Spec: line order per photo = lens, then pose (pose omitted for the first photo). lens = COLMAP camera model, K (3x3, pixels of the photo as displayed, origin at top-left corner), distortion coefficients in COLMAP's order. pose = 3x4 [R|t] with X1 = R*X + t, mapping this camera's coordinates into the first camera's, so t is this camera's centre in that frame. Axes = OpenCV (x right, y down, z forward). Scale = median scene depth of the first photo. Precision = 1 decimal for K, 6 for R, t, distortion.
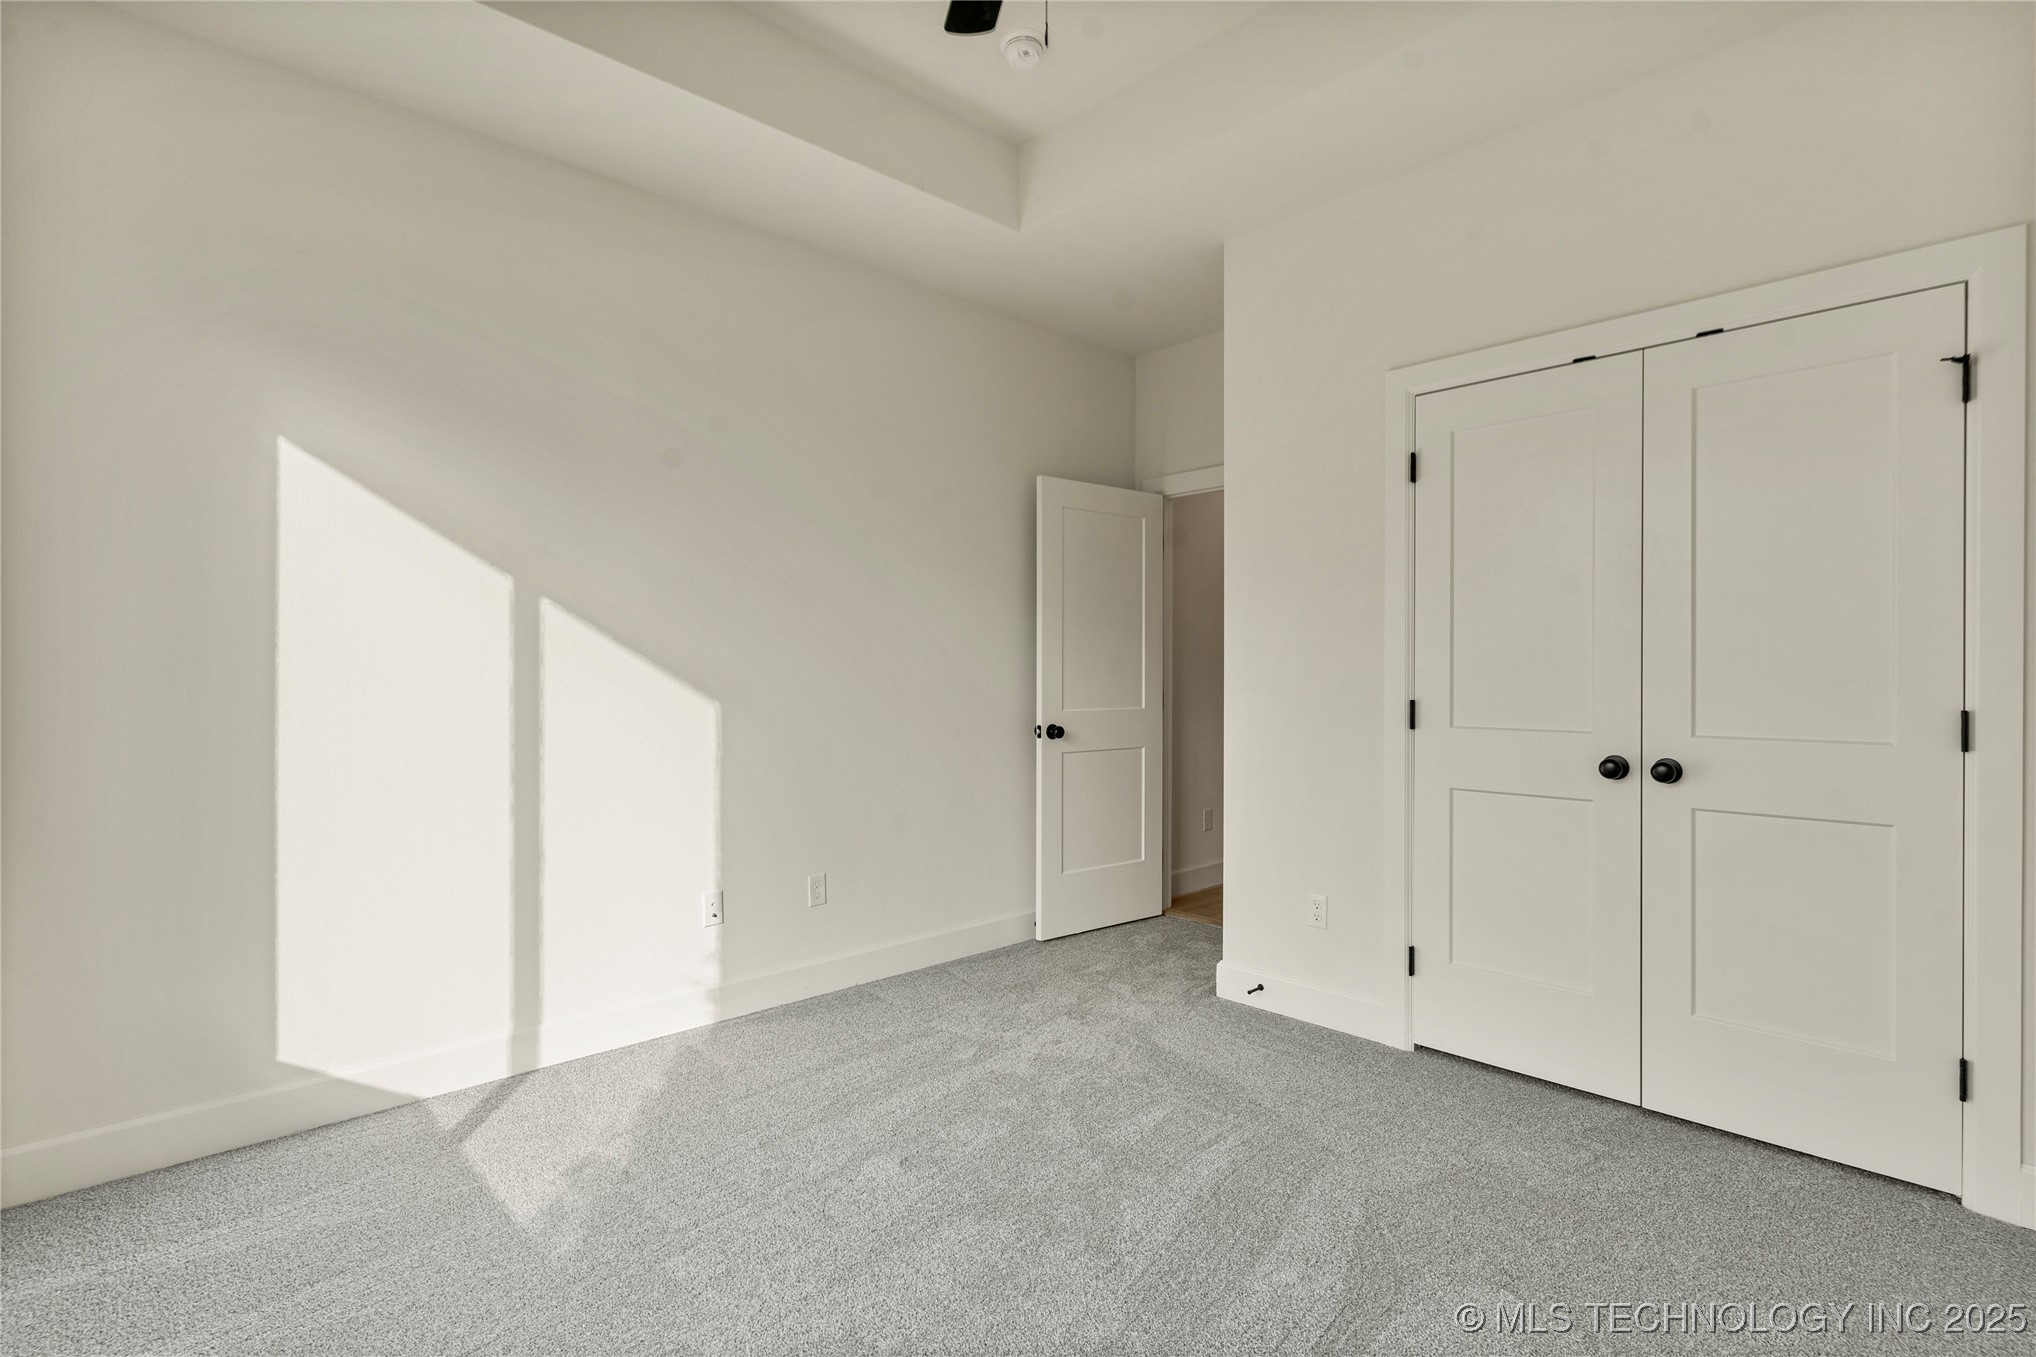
lens RADIAL K [[969.3, 0, 1004.7], [0, 969.3, 691.7], [0, 0, 1]] dist [0.001400, -0.000097]
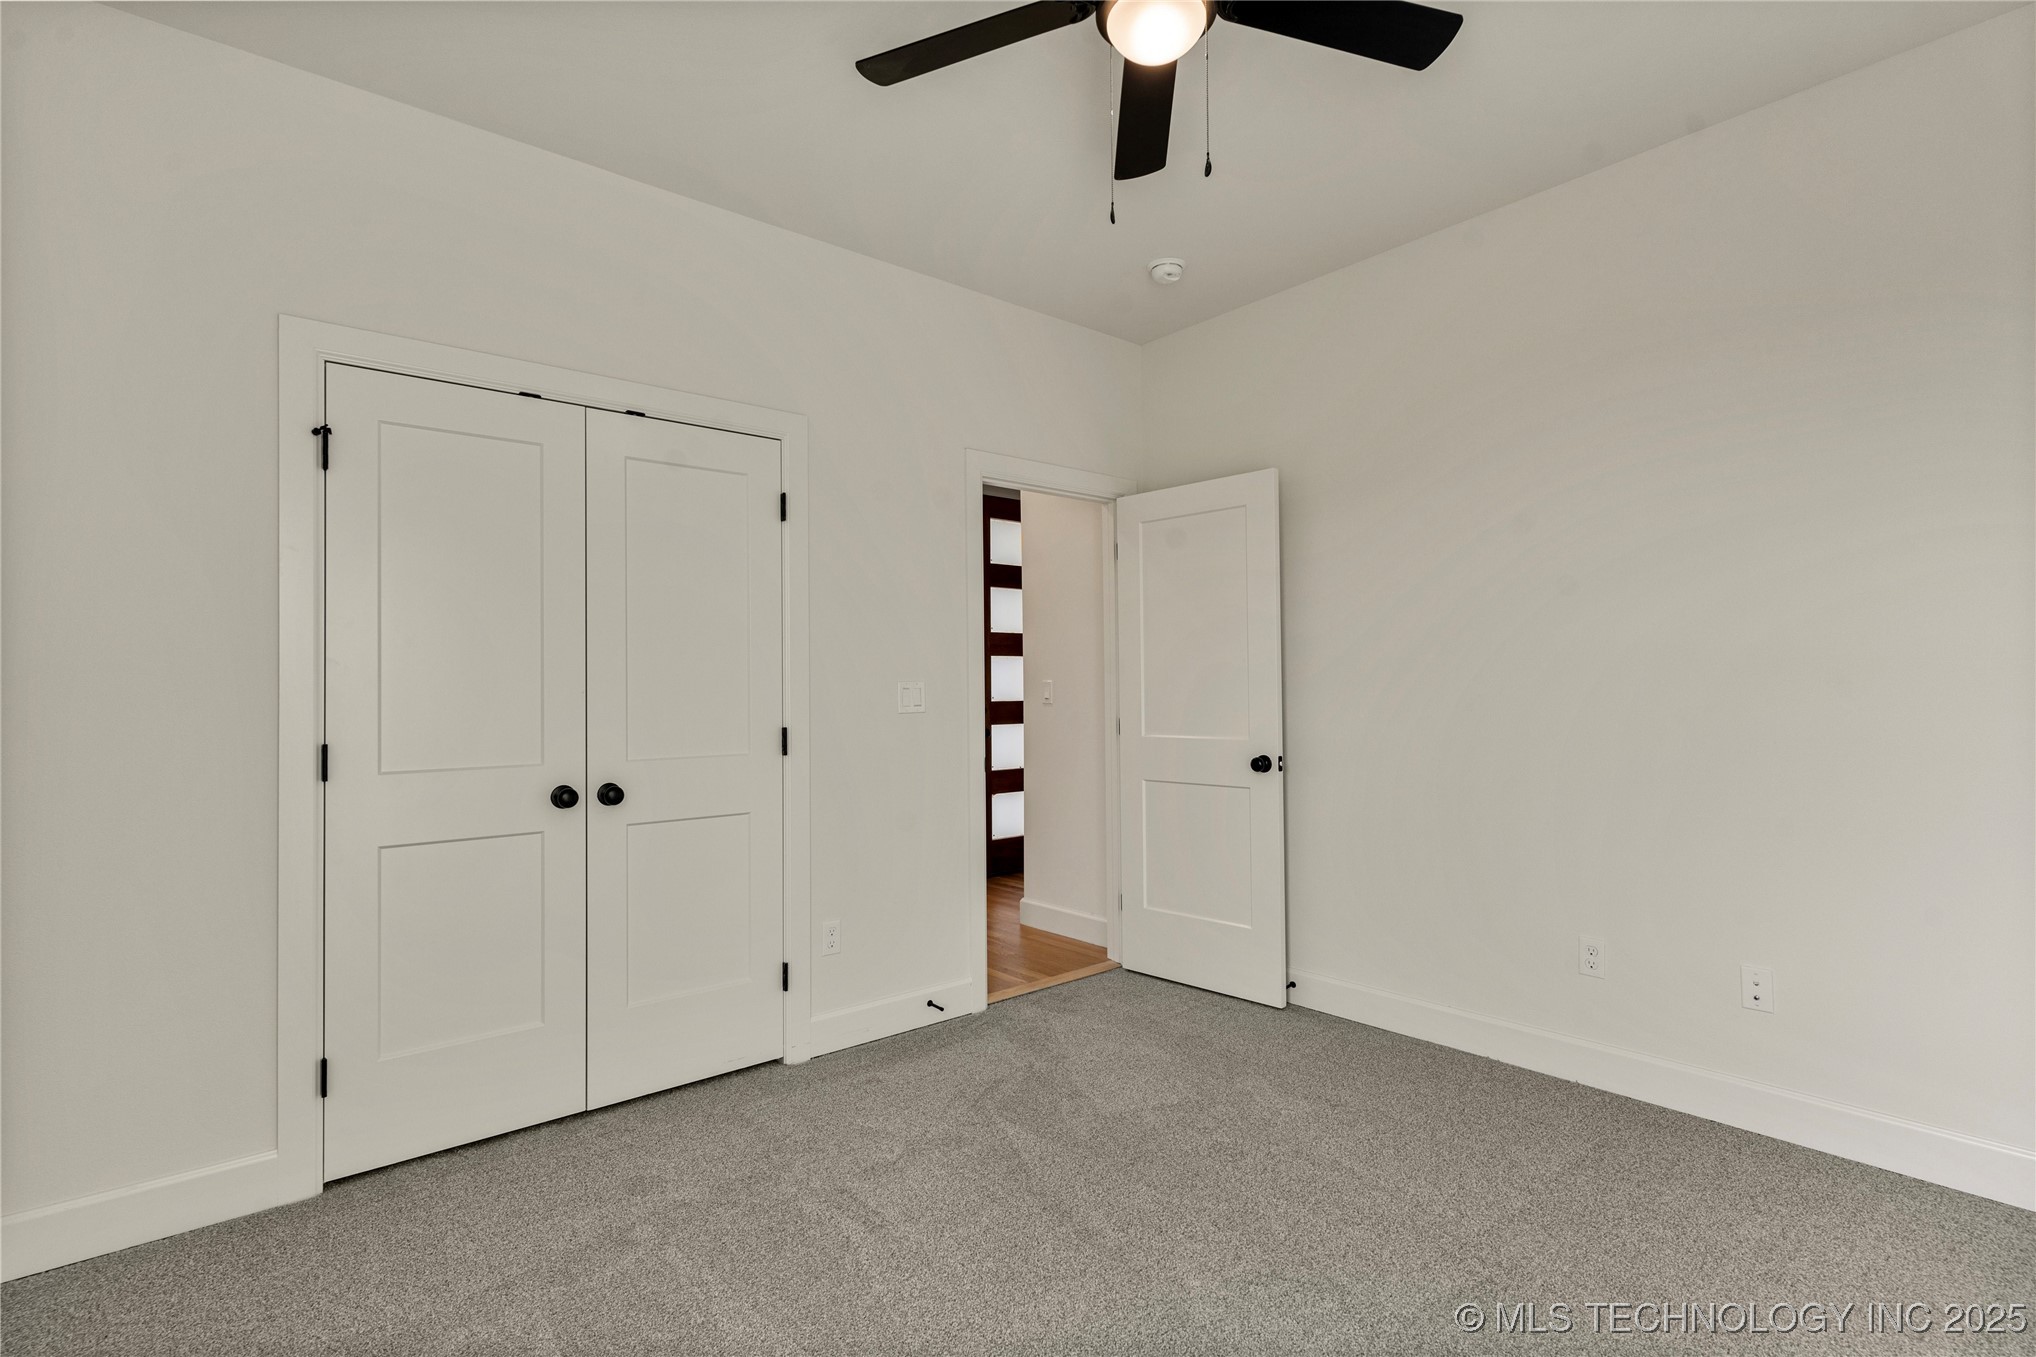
lens RADIAL K [[969.3, 0, 1004.7], [0, 969.3, 691.7], [0, 0, 1]] dist [0.001400, -0.000097]
pose [[0.071905, -0.000105, 0.997412, -0.376391], [0.027511, 0.999620, -0.001878, -0.019845], [-0.997032, 0.027574, 0.071880, 0.451704]]
